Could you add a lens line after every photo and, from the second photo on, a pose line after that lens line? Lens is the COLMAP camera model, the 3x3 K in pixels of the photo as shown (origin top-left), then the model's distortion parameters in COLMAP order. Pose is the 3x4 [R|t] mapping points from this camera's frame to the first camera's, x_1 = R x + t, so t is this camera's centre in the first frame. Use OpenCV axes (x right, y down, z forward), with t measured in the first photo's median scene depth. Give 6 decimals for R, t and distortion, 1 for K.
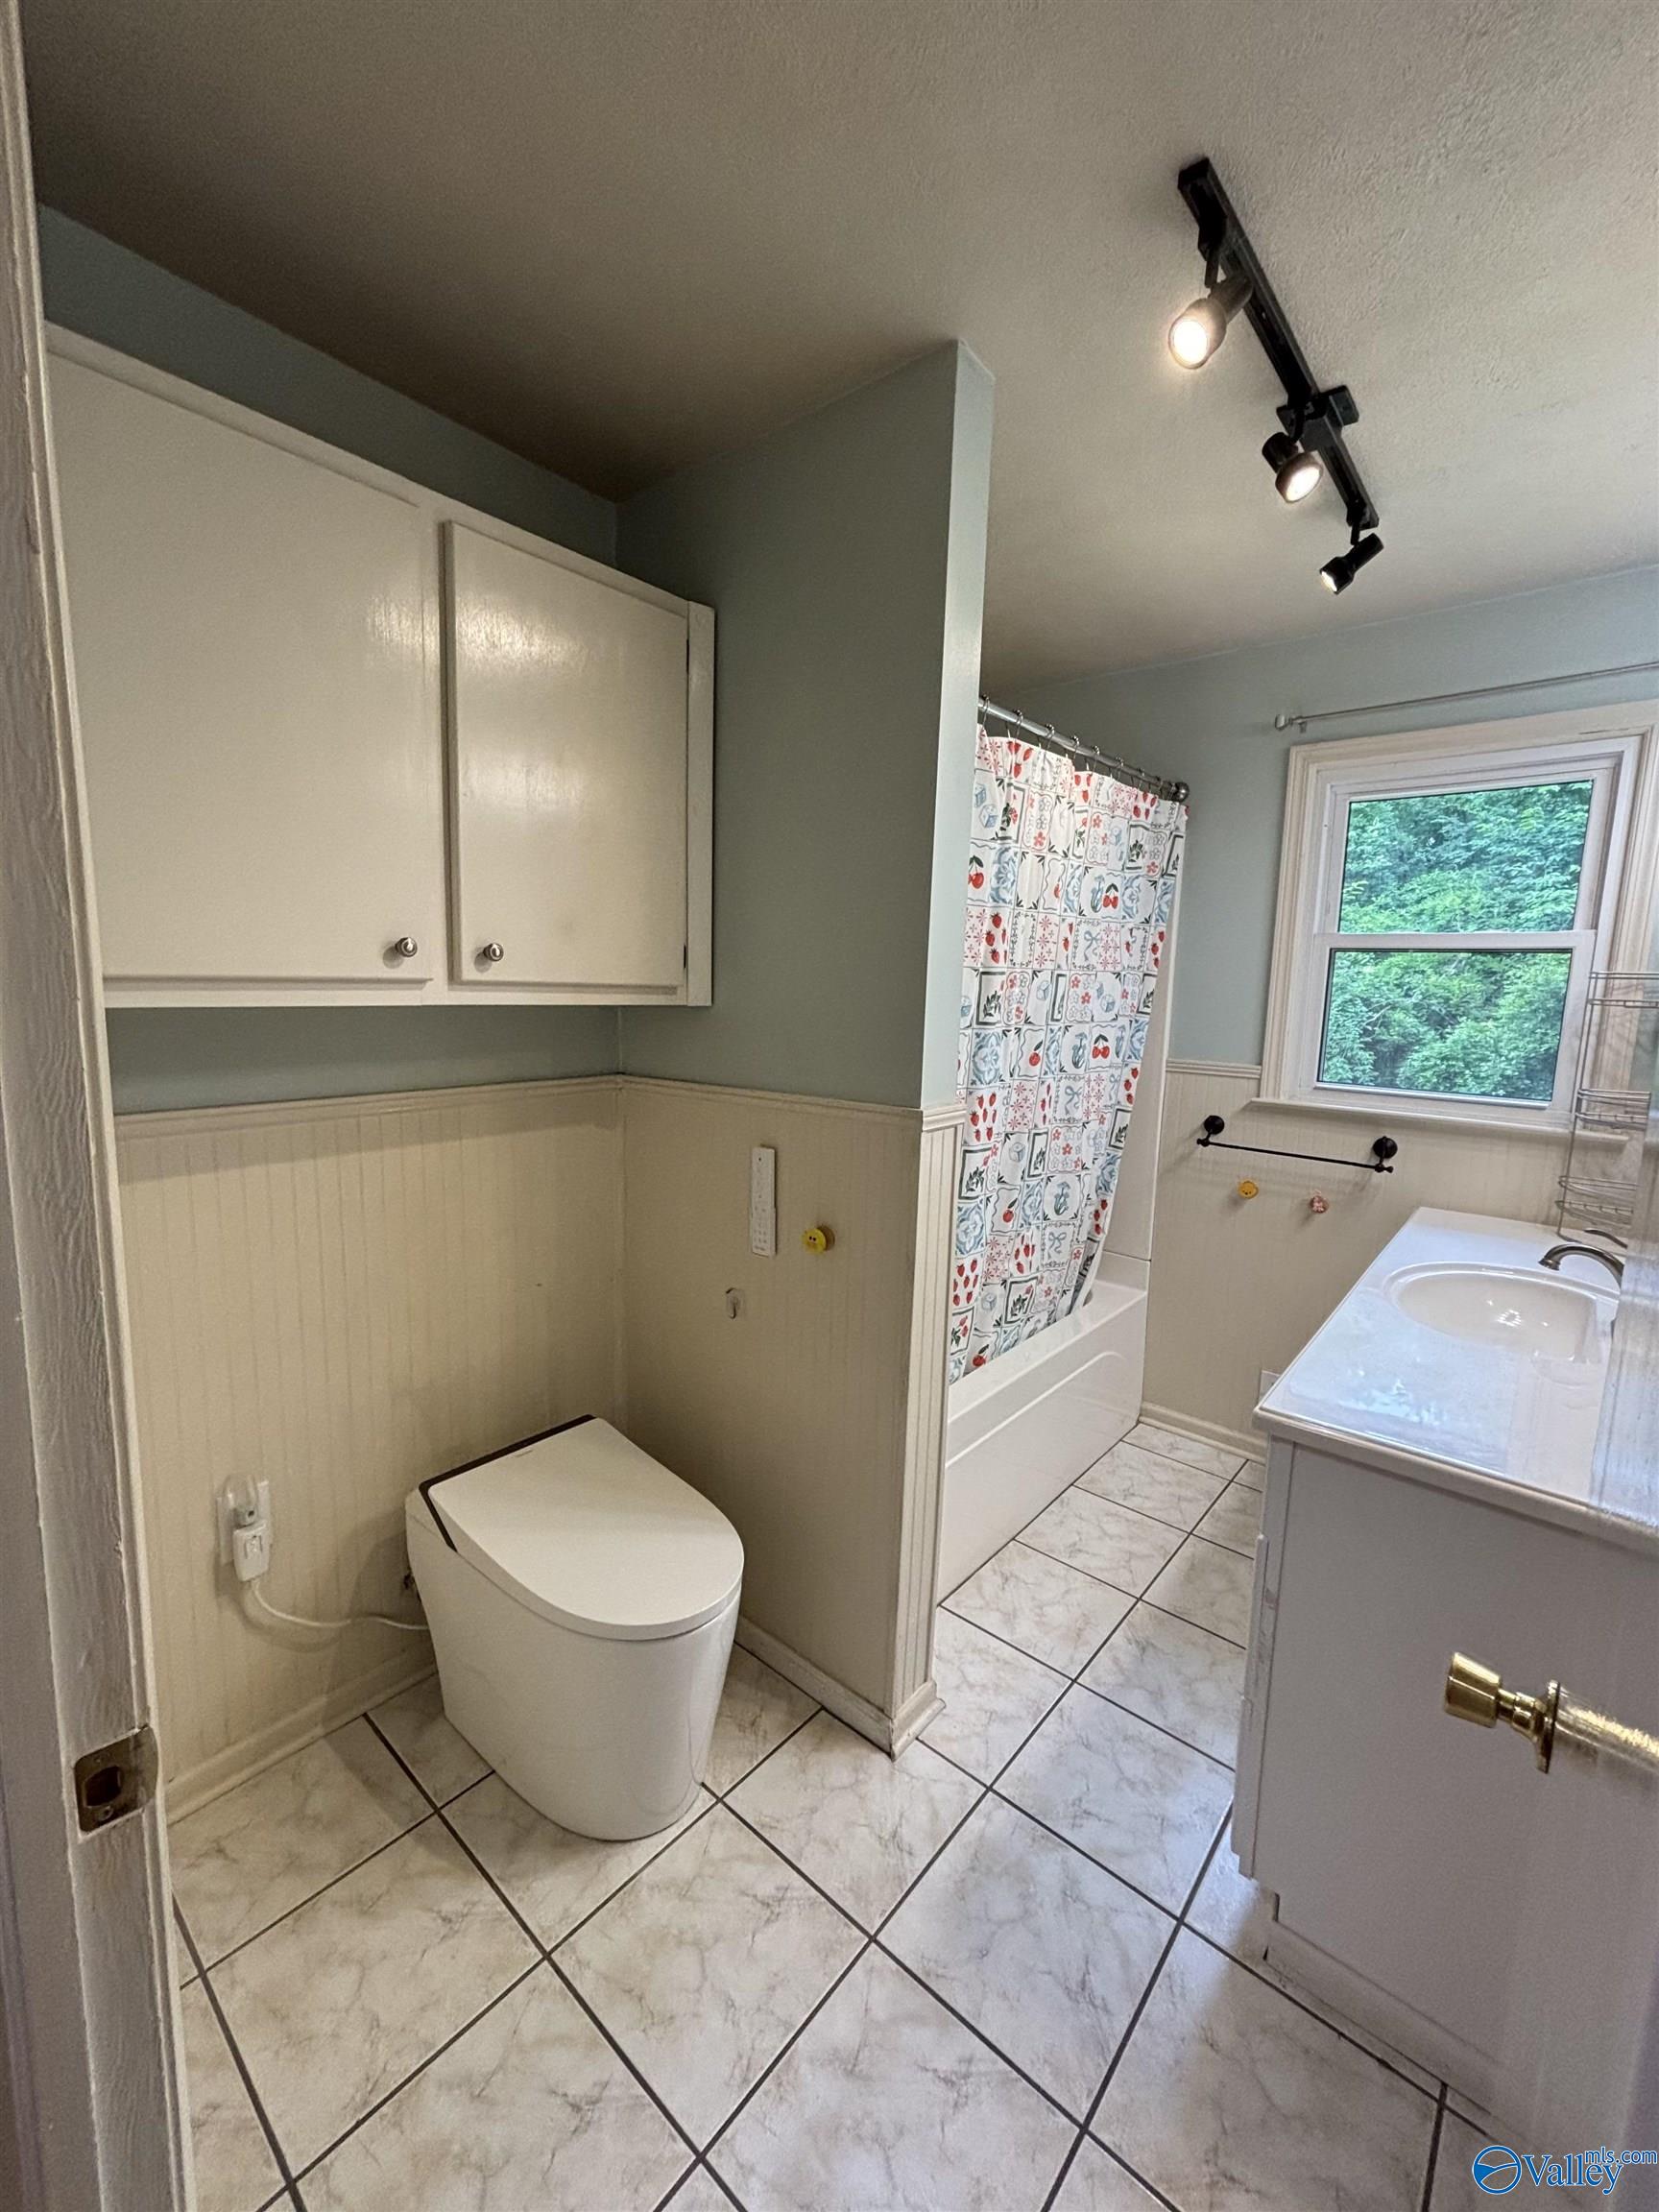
lens RADIAL K [[900.1, 0, 833.9], [0, 900.1, 1100.9], [0, 0, 1]] dist [0.015294, -0.003084]
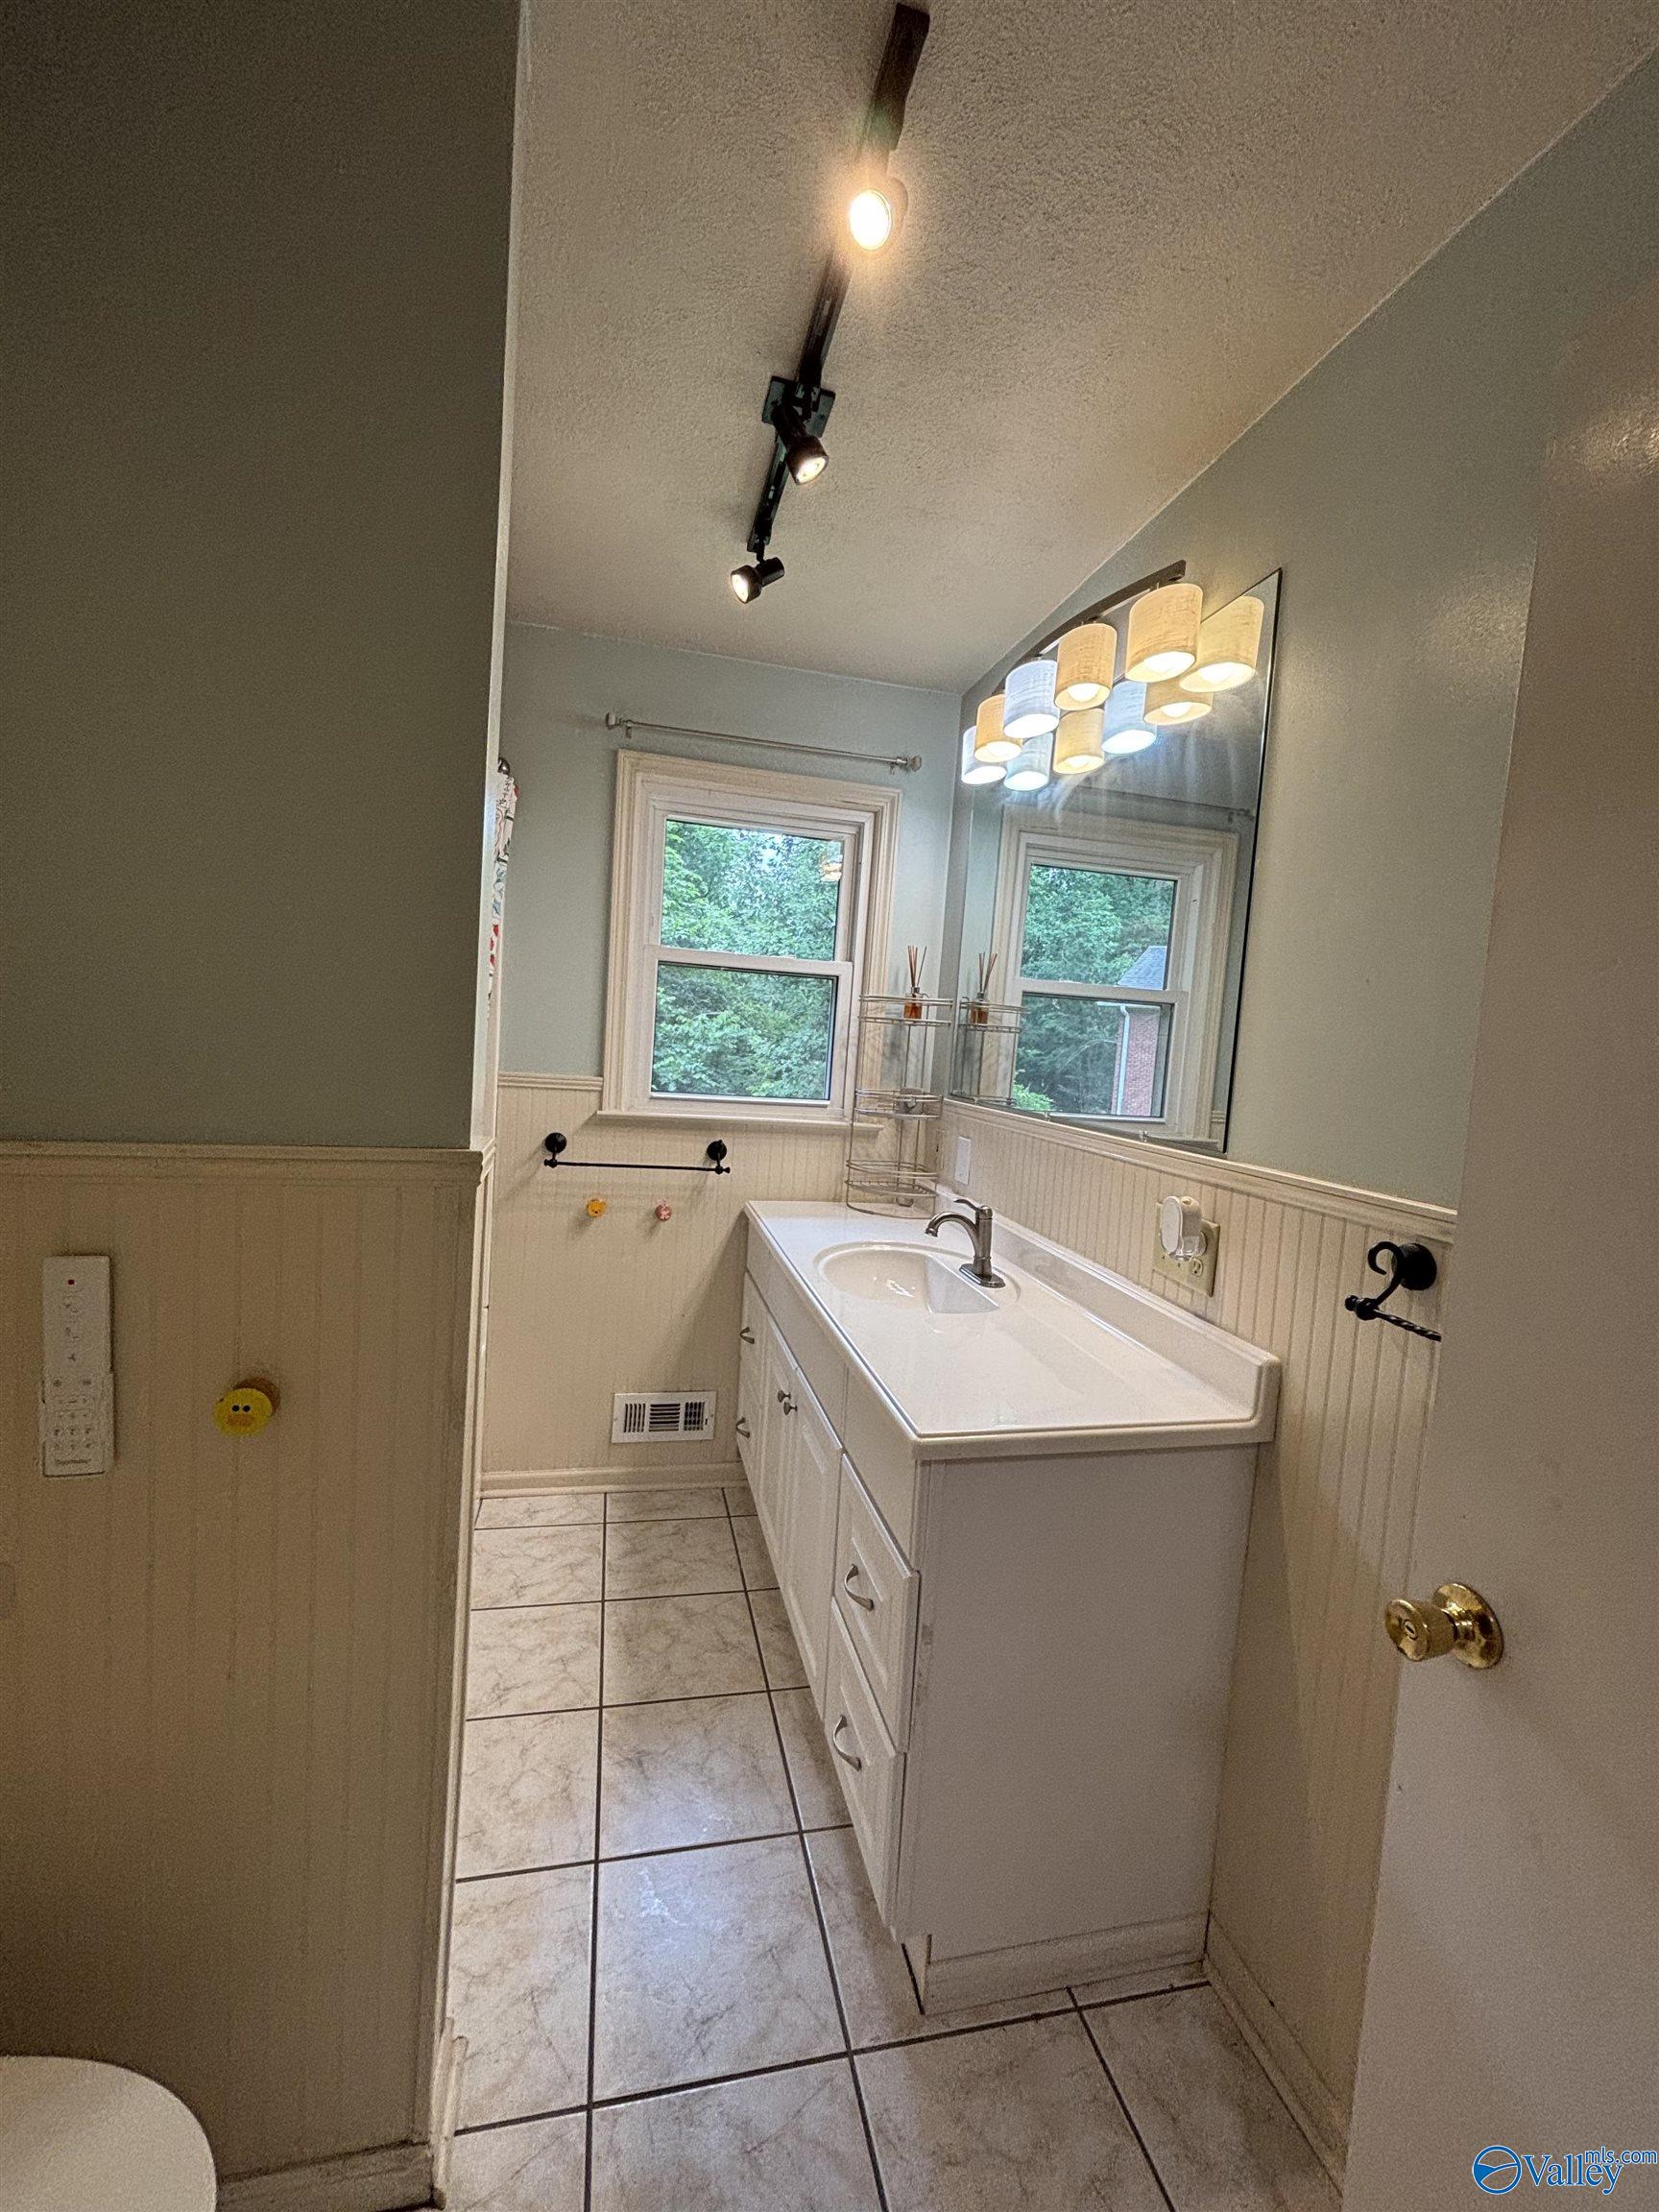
lens RADIAL K [[900.1, 0, 827.0], [0, 900.1, 1105.6], [0, 0, 1]] dist [0.015294, -0.003084]
pose [[0.593713, -0.048145, 0.803235, -0.162083], [0.059650, 0.998095, 0.015733, -0.010175], [-0.802463, 0.038572, 0.595454, 0.259304]]
